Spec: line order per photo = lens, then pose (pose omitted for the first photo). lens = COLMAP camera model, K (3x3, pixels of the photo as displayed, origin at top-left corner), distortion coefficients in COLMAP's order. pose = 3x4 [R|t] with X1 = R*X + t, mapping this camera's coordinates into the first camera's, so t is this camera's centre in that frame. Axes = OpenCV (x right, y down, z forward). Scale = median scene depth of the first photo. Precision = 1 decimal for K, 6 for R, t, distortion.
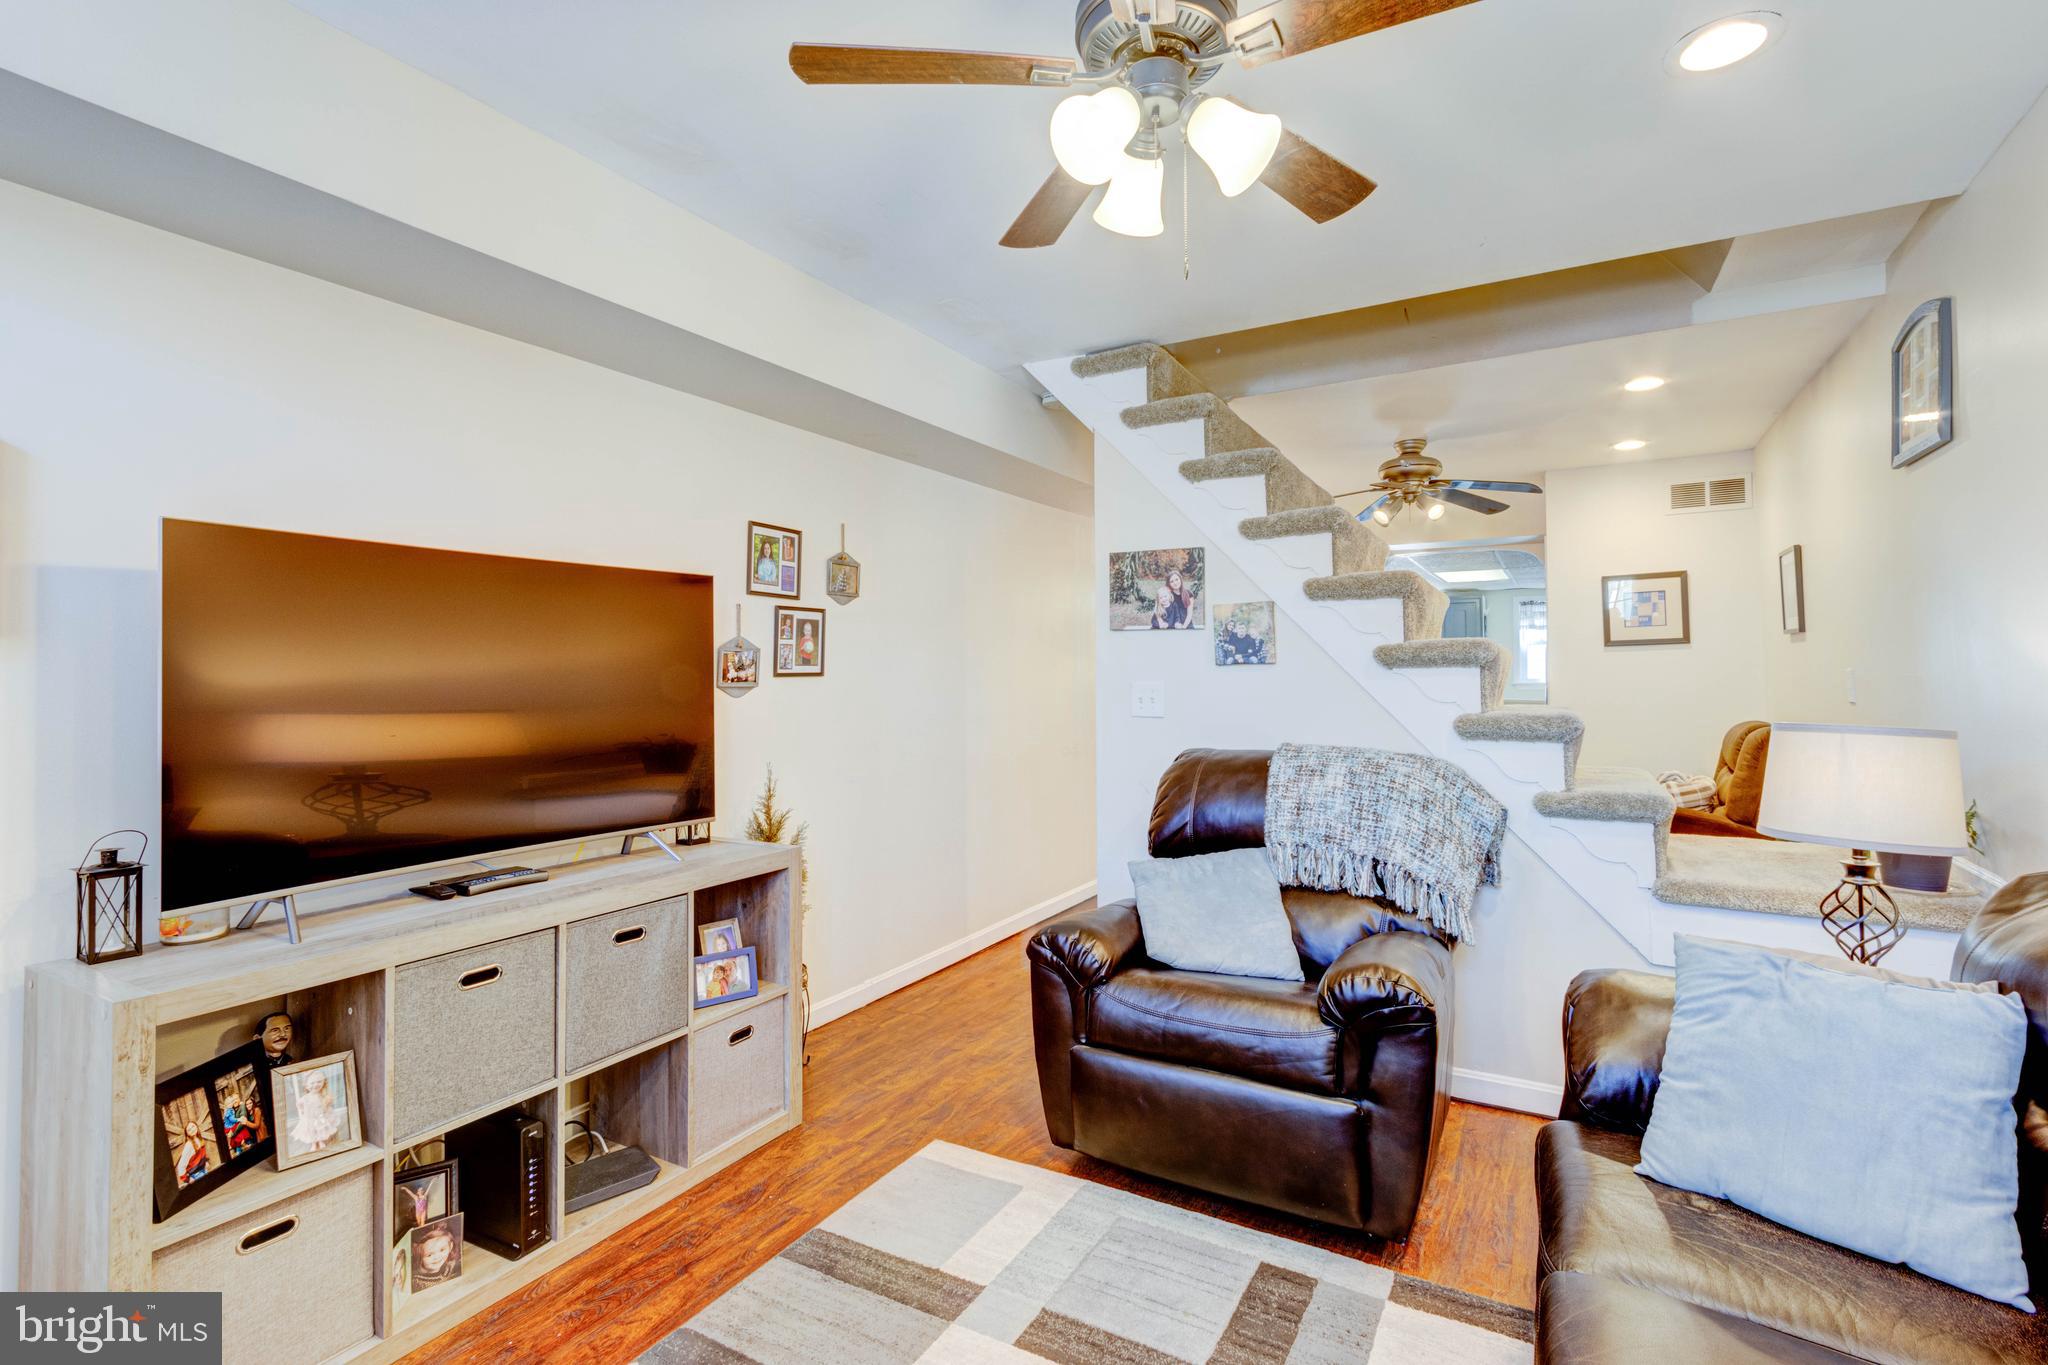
lens RADIAL K [[938.1, 0, 1032.1], [0, 938.1, 661.2], [0, 0, 1]] dist [0.008910, -0.003127]
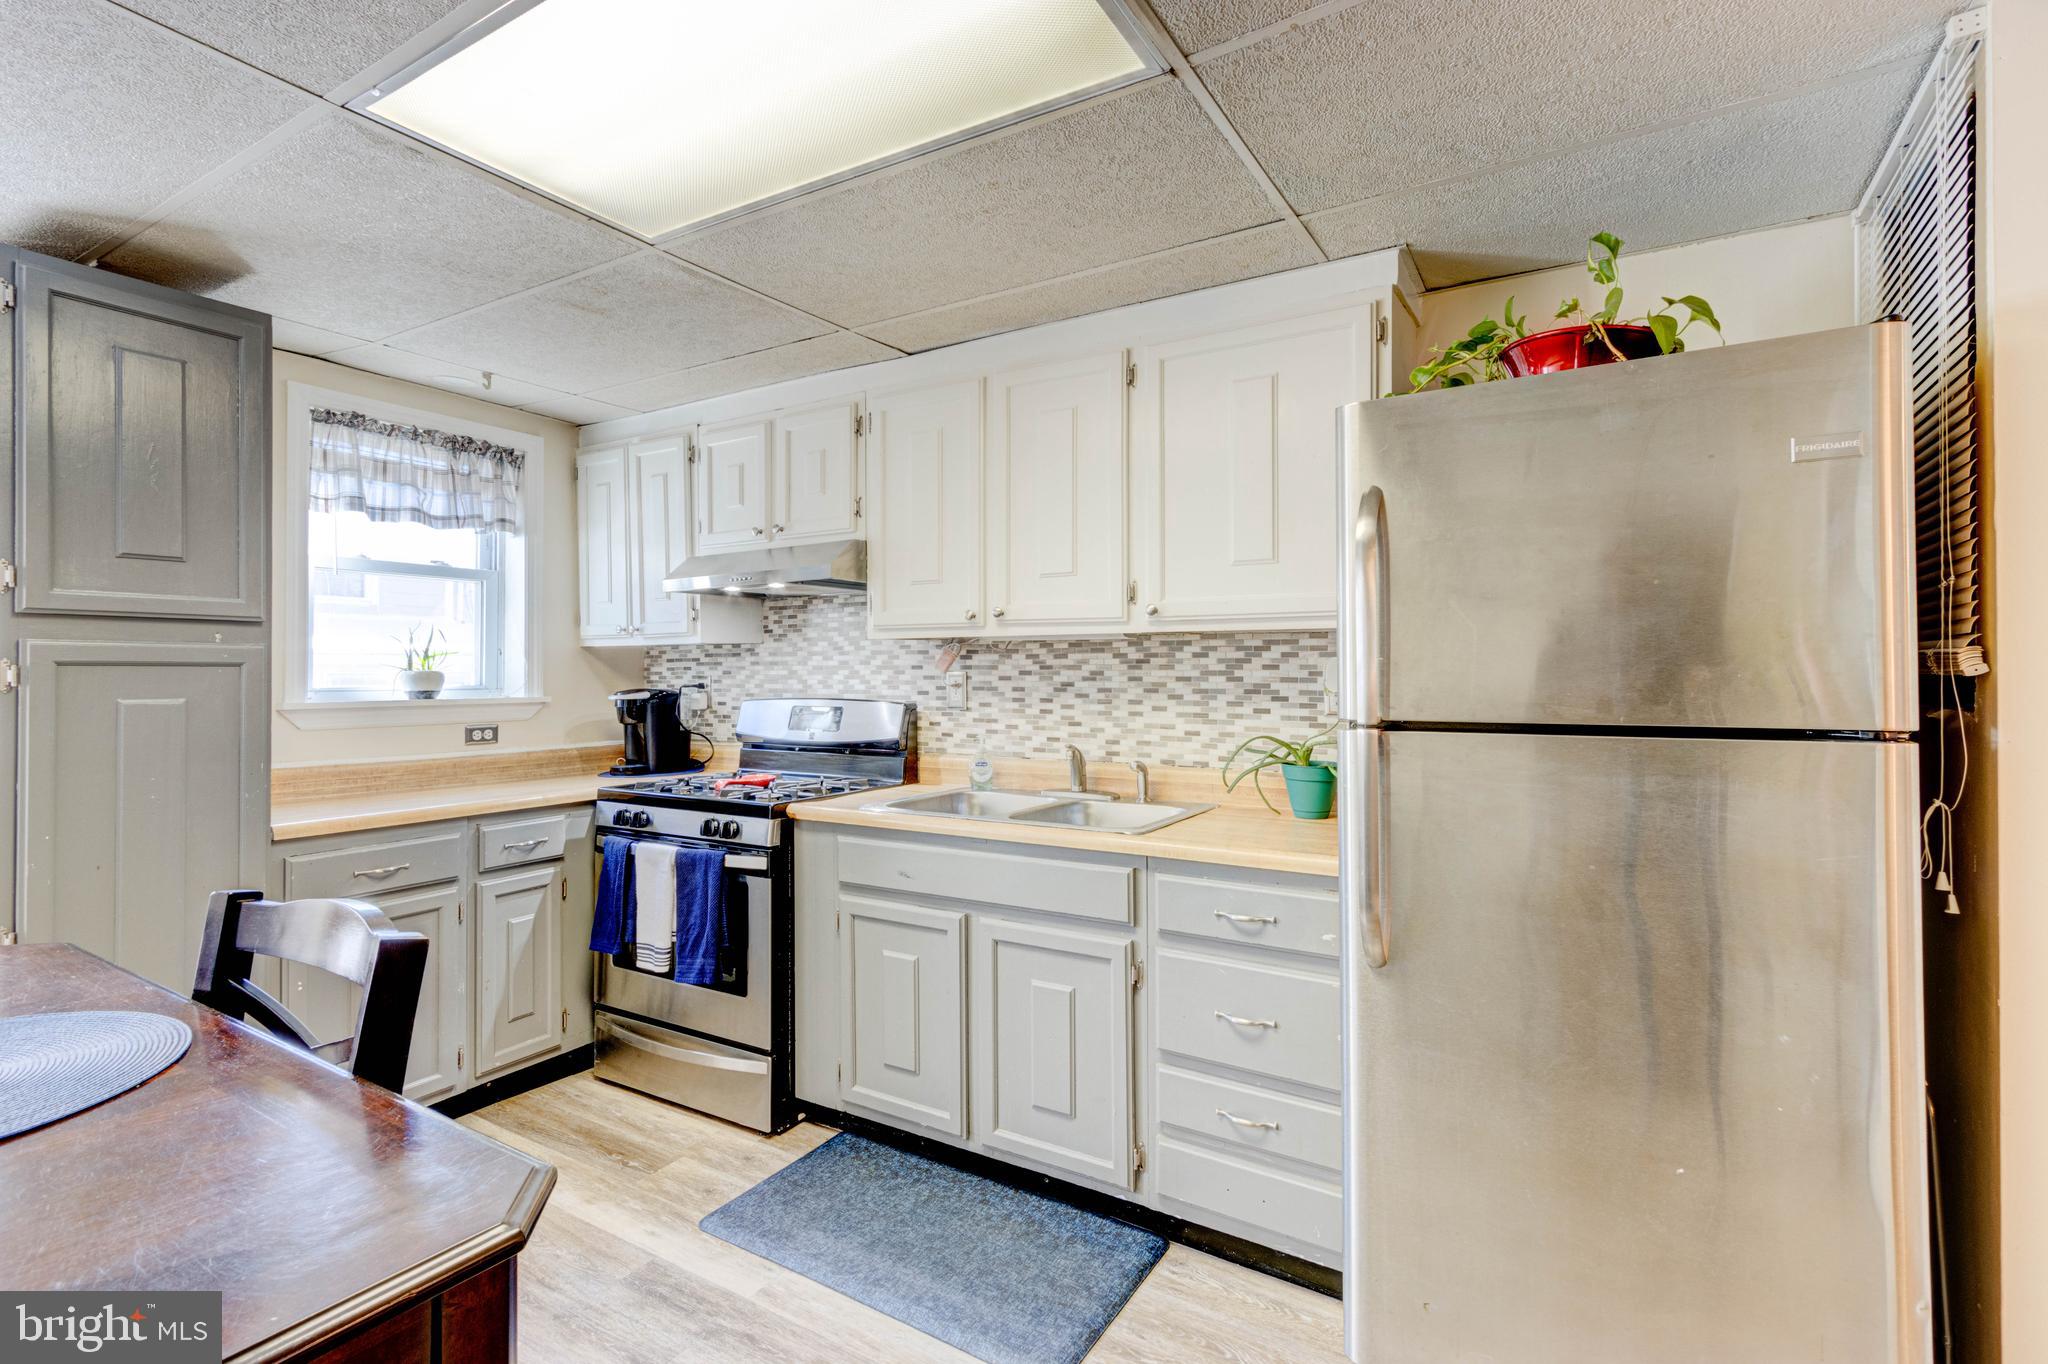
lens RADIAL K [[938.1, 0, 1032.1], [0, 938.1, 660.7], [0, 0, 1]] dist [0.008910, -0.003127]
pose [[0.027636, 0.014818, 0.999508, 0.847477], [-0.014551, 0.999790, -0.014419, 0.040347], [-0.999512, -0.014145, 0.027846, 2.639572]]
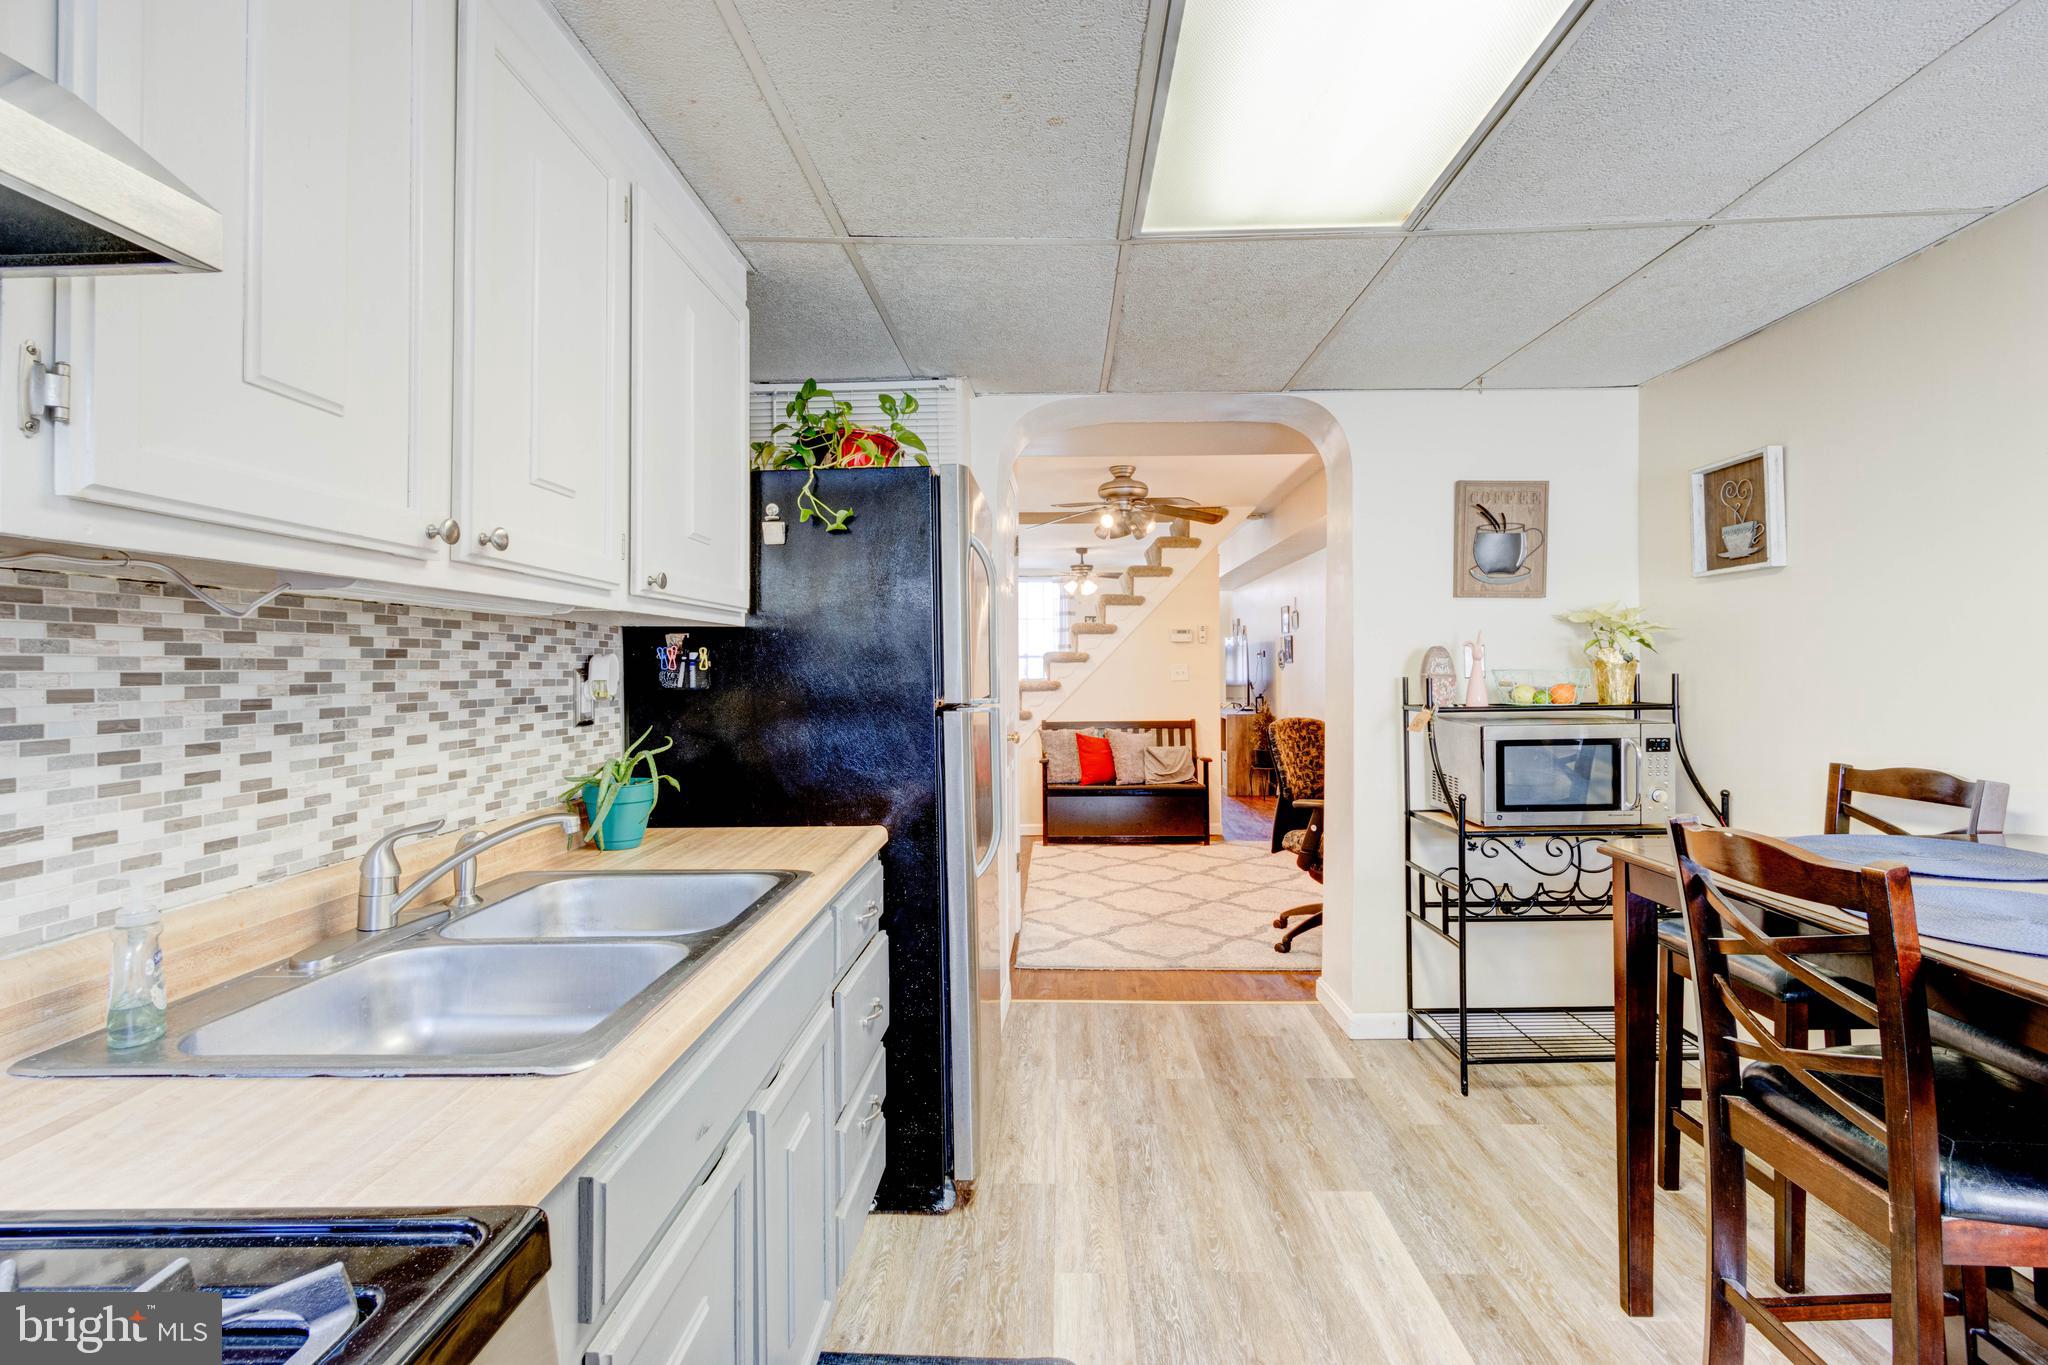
lens RADIAL K [[935.8, 0, 1031.6], [0, 935.8, 661.6], [0, 0, 1]] dist [0.007020, -0.001416]
pose [[-0.884945, 0.010082, -0.465586, 1.651679], [0.020470, 0.999641, -0.017261, 0.045126], [0.465245, -0.024805, -0.884834, 3.112558]]
